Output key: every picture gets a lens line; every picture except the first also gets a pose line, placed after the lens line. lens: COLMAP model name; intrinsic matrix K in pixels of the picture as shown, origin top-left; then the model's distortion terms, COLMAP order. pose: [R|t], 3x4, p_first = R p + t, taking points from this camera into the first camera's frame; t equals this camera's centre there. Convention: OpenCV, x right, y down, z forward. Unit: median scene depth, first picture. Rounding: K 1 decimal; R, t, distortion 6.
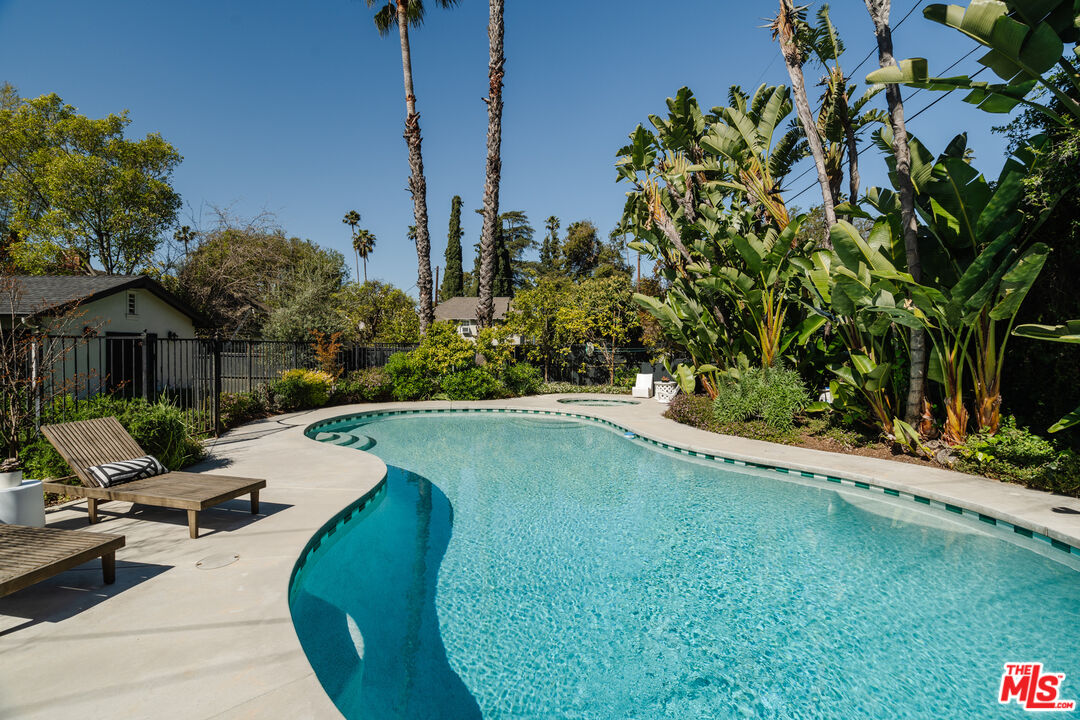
lens RADIAL K [[494.0, 0, 537.6], [0, 494.0, 356.7], [0, 0, 1]] dist [-0.004044, 0.000114]
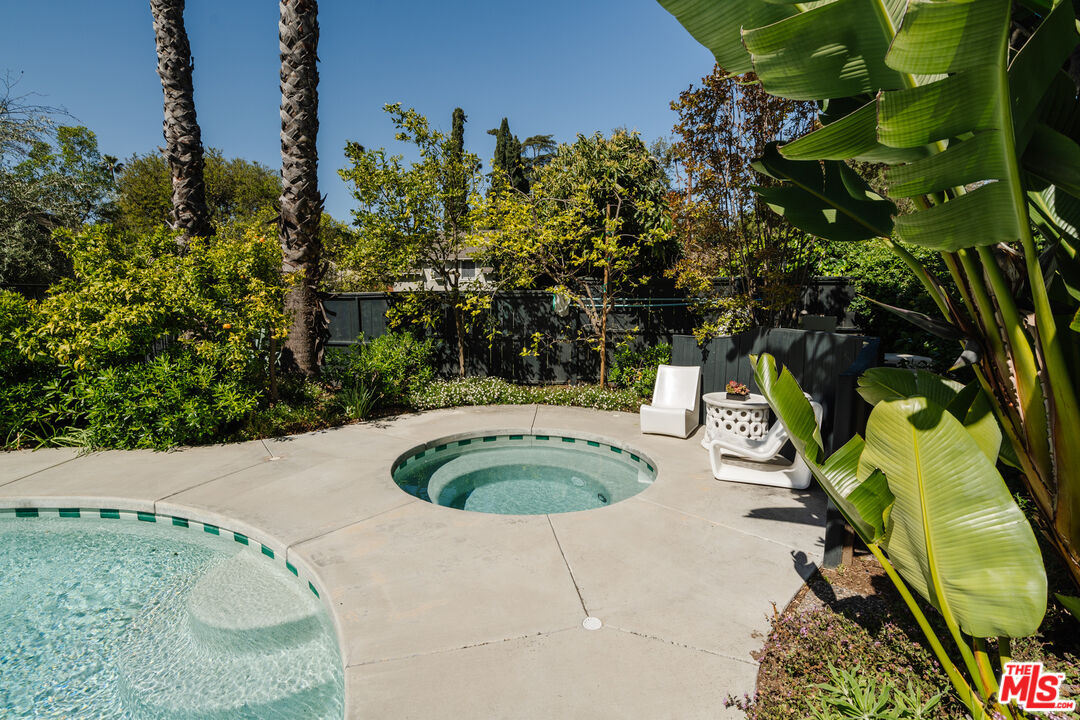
lens RADIAL K [[494.0, 0, 538.7], [0, 494.0, 357.8], [0, 0, 1]] dist [-0.004044, 0.000114]
pose [[0.995114, 0.010027, -0.098225, 0.138468], [-0.000757, 0.995576, 0.093961, -0.006402], [0.098733, -0.093427, 0.990719, 0.579013]]
